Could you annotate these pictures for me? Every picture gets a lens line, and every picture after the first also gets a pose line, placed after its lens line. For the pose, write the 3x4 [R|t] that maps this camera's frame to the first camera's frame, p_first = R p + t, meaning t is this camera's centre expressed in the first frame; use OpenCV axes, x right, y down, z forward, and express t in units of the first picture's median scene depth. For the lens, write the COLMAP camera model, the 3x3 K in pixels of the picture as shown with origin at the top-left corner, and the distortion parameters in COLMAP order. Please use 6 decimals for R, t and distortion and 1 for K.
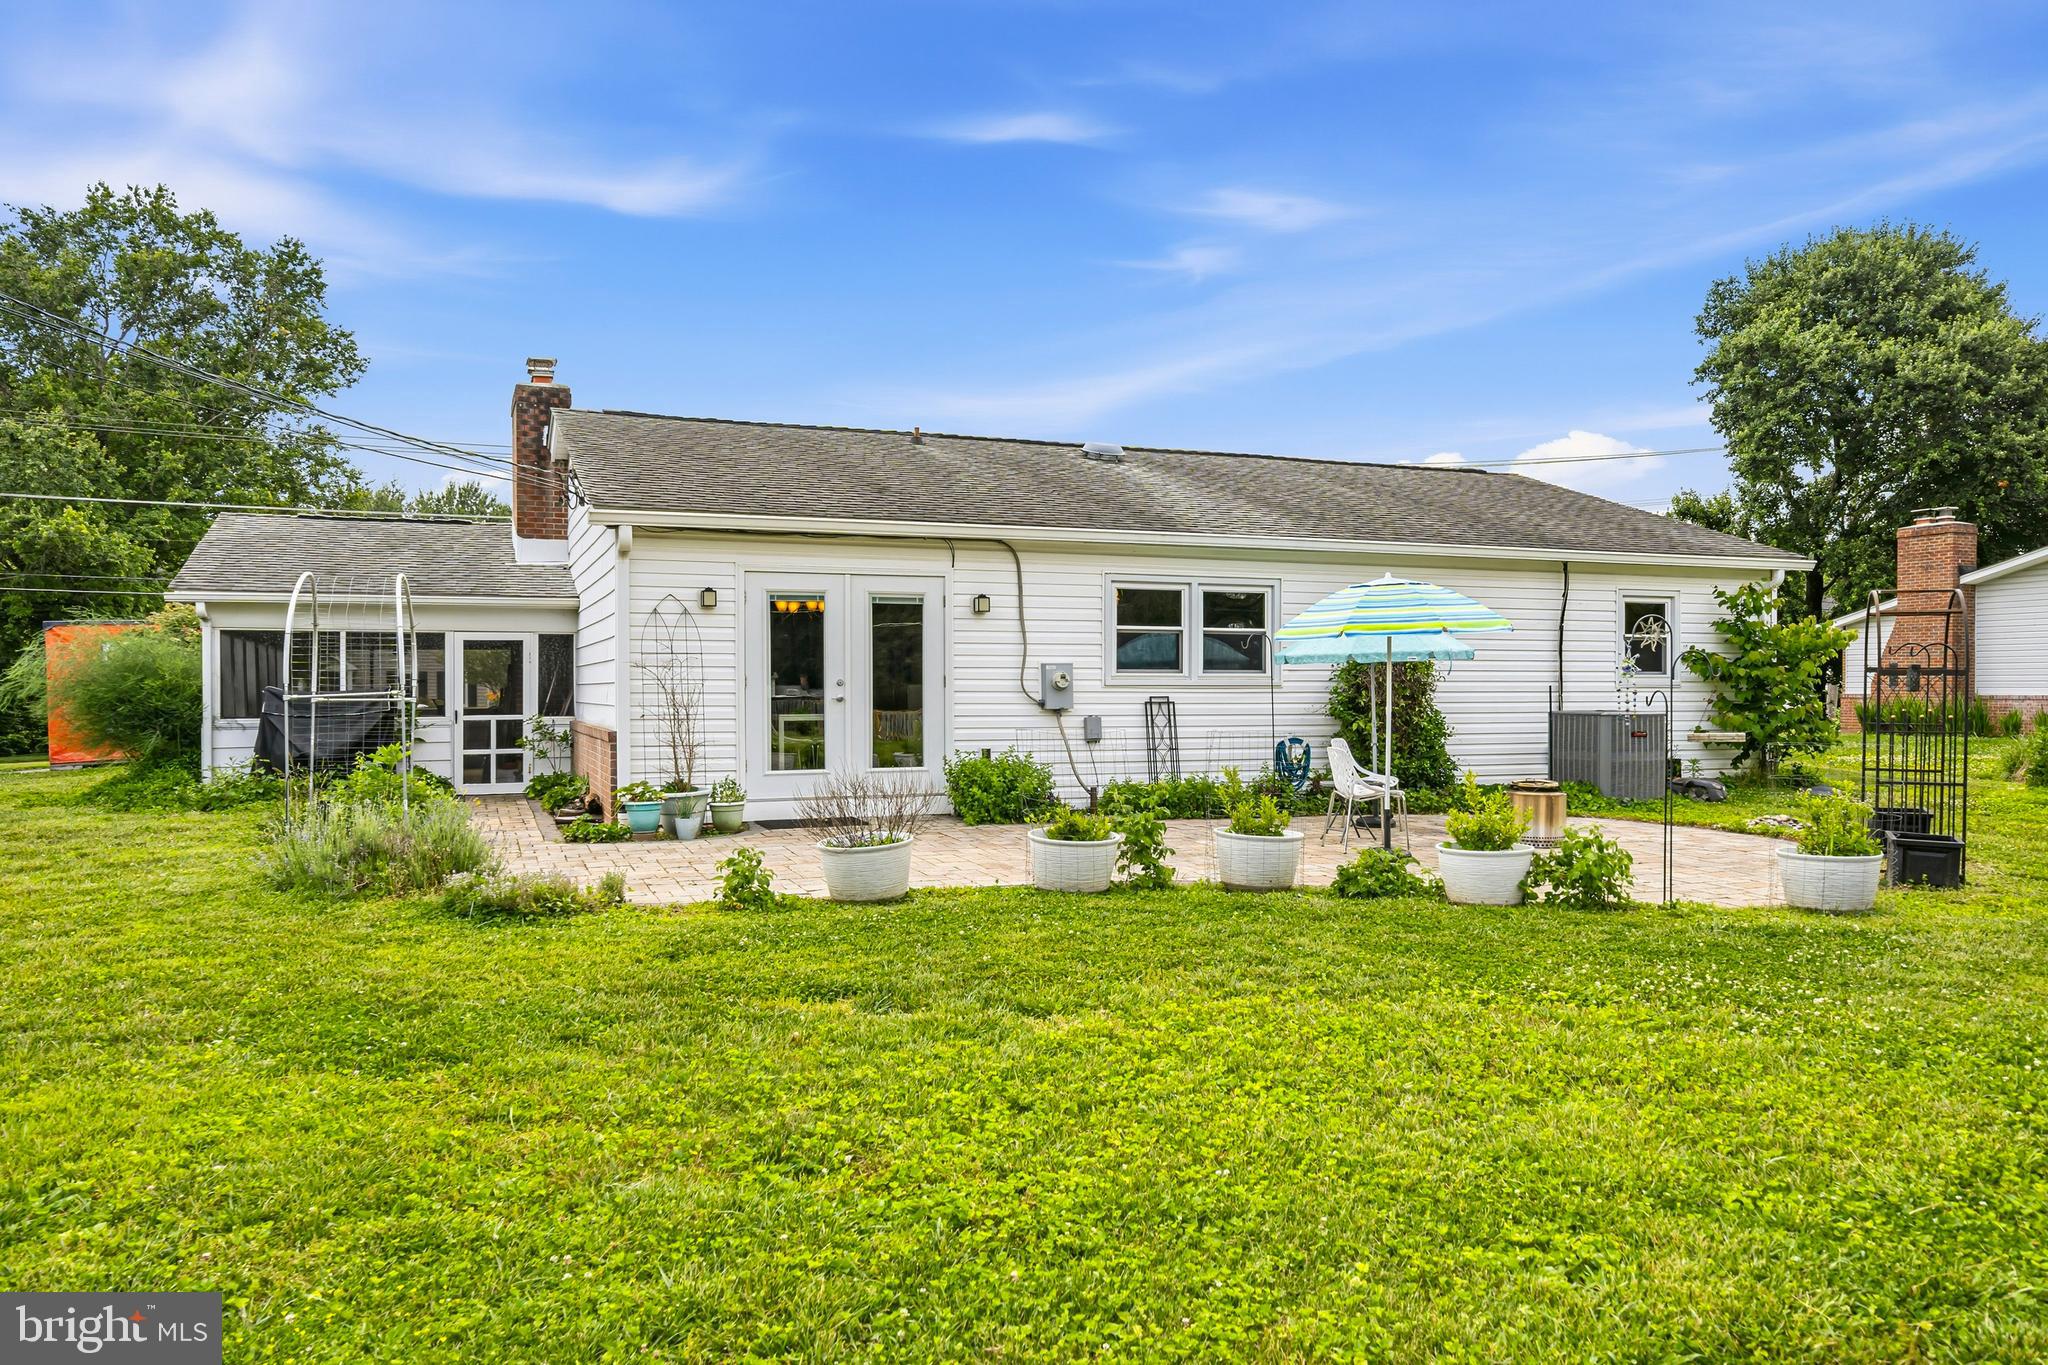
lens RADIAL K [[1406.2, 0, 1023.8], [0, 1406.2, 717.1], [0, 0, 1]] dist [0.002235, -0.002894]
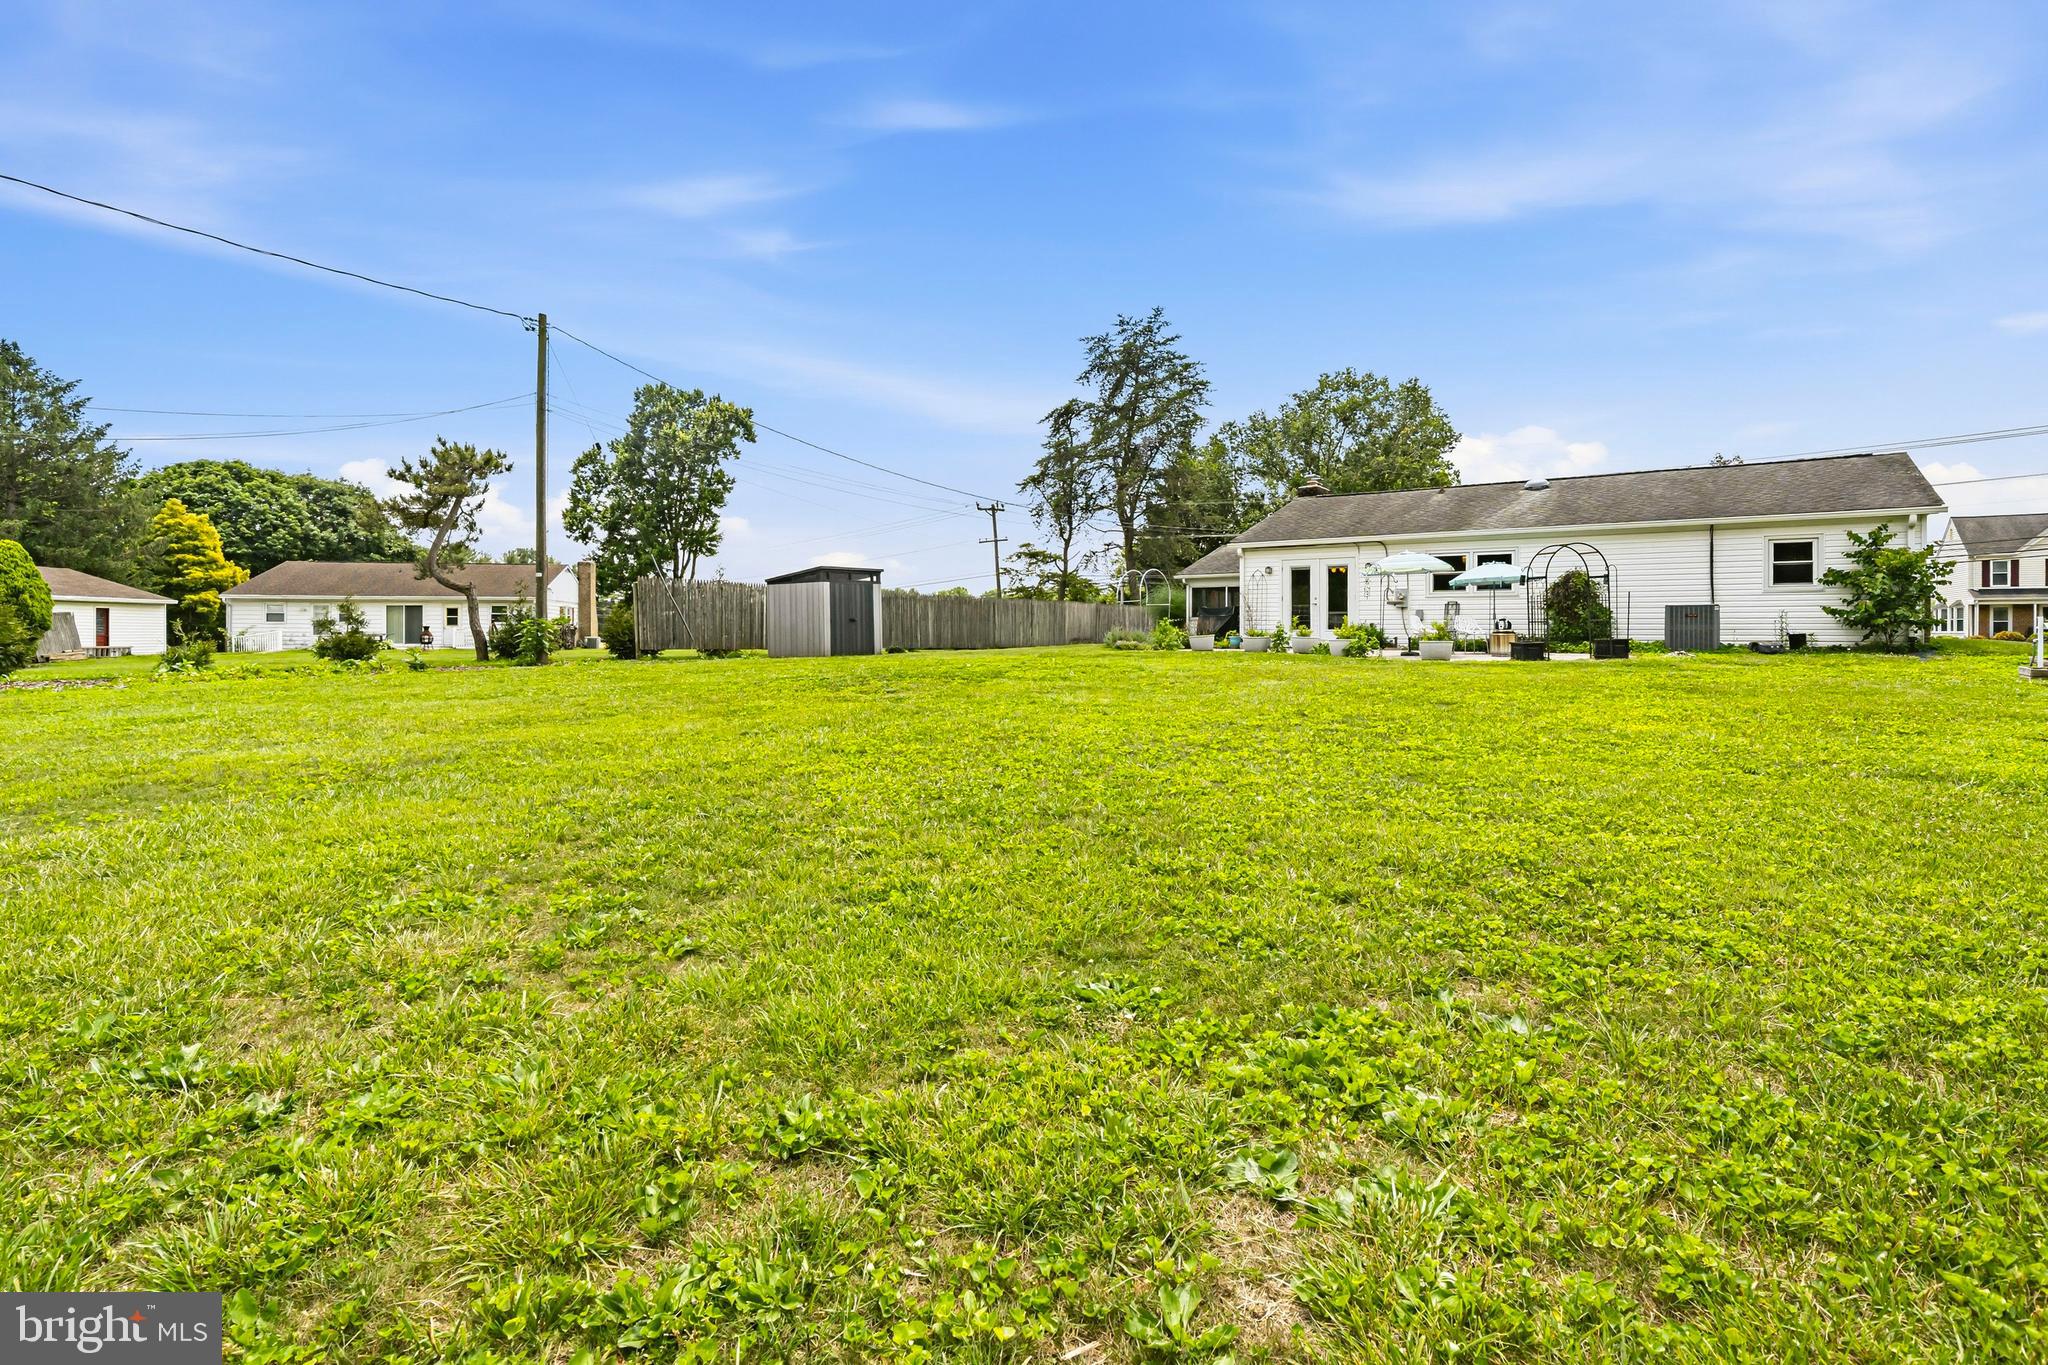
lens RADIAL K [[1024.2, 0, 1024.1], [0, 1024.2, 644.1], [0, 0, 1]] dist [0.001355, 0.000091]
pose [[0.552792, 0.010917, -0.833248, 1.114910], [-0.023290, 0.999726, -0.002352, 0.075663], [0.832994, 0.020707, 0.552895, -0.528276]]
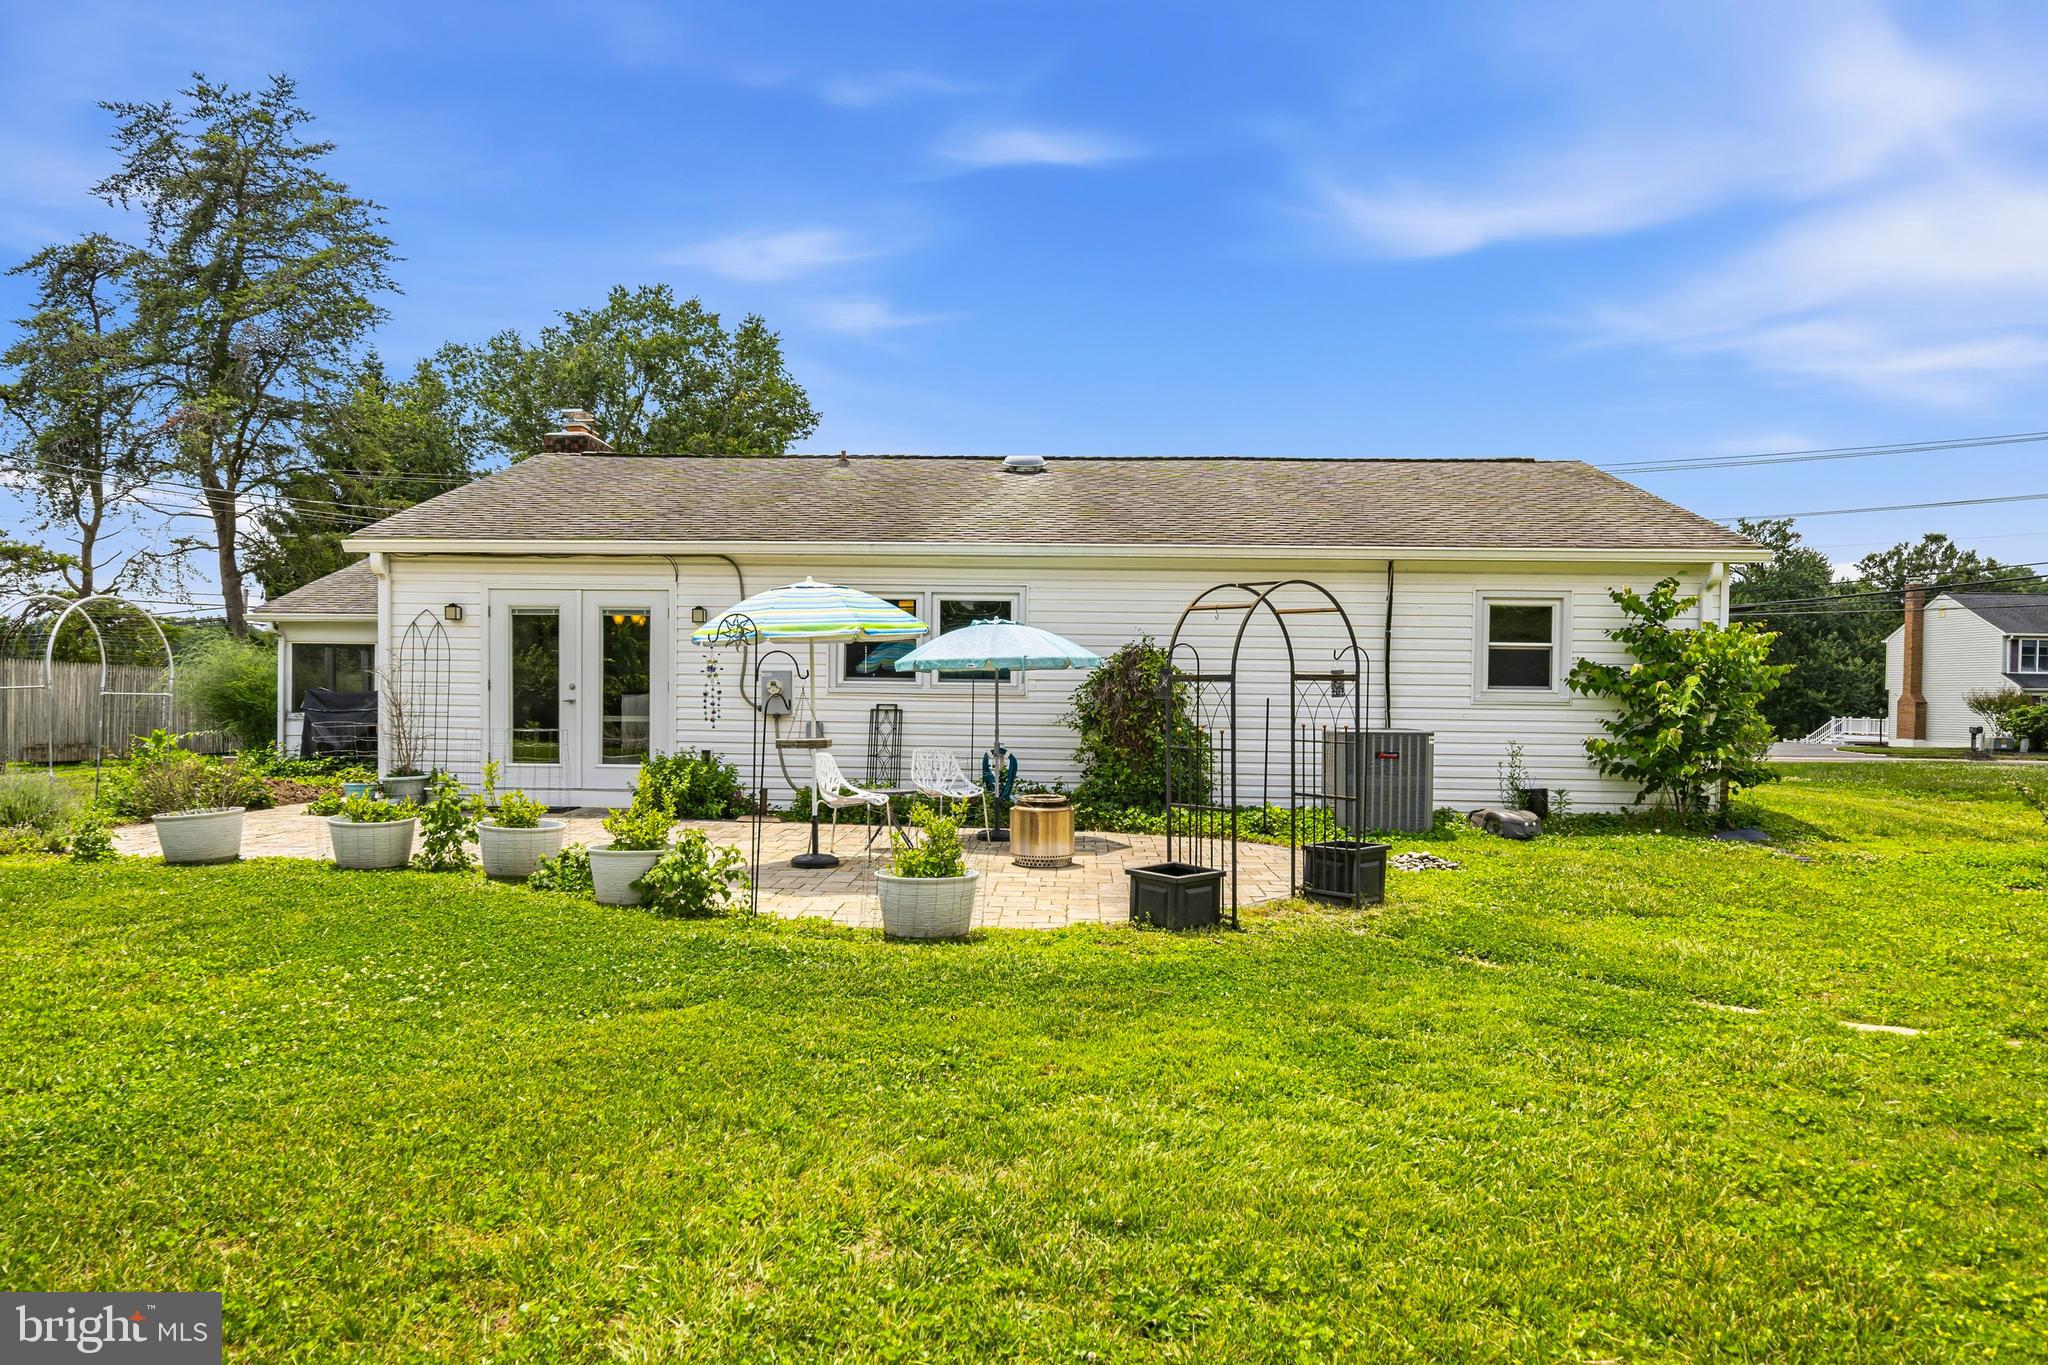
lens RADIAL K [[1406.2, 0, 1023.8], [0, 1406.2, 717.1], [0, 0, 1]] dist [0.002235, -0.002894]
pose [[0.912863, 0.018269, -0.407858, 0.597899], [-0.024945, 0.999628, -0.011055, 0.003348], [0.407504, 0.020265, 0.912979, 0.112438]]
